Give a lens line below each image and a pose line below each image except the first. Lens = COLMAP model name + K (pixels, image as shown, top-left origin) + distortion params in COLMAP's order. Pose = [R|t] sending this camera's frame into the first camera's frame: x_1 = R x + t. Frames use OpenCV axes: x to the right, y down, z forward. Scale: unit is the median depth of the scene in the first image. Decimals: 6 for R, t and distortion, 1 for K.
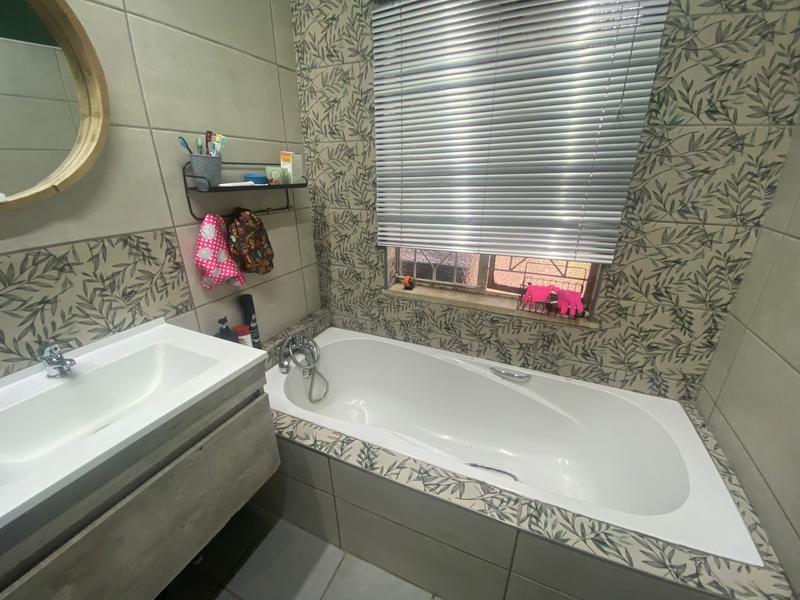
lens RADIAL K [[321.8, 0, 400.0], [0, 321.8, 300.0], [0, 0, 1]] dist [0.032855, -0.028834]
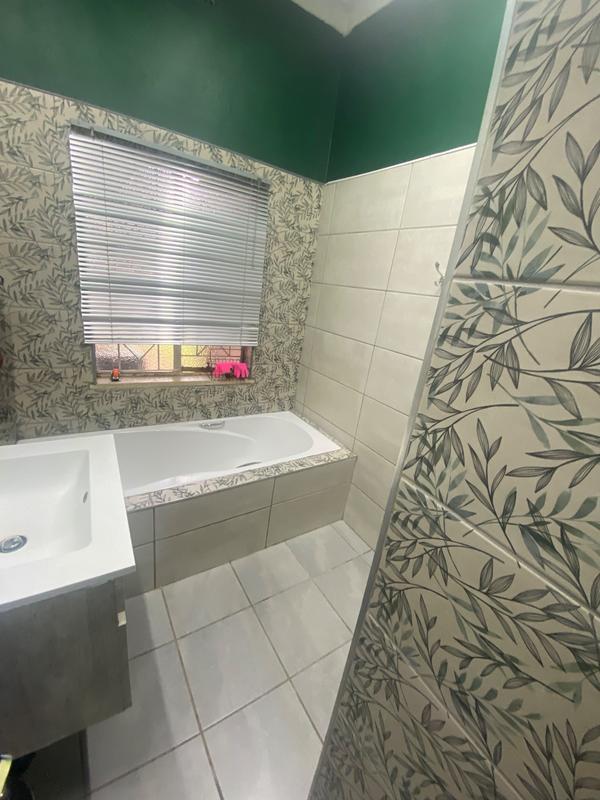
lens RADIAL K [[321.8, 0, 300.0], [0, 321.8, 400.0], [0, 0, 1]] dist [0.032855, -0.028834]
pose [[0.546559, -0.204370, 0.812100, -0.684088], [0.176862, 0.976060, 0.126600, 0.000948], [-0.818531, 0.074435, 0.569619, -0.200921]]
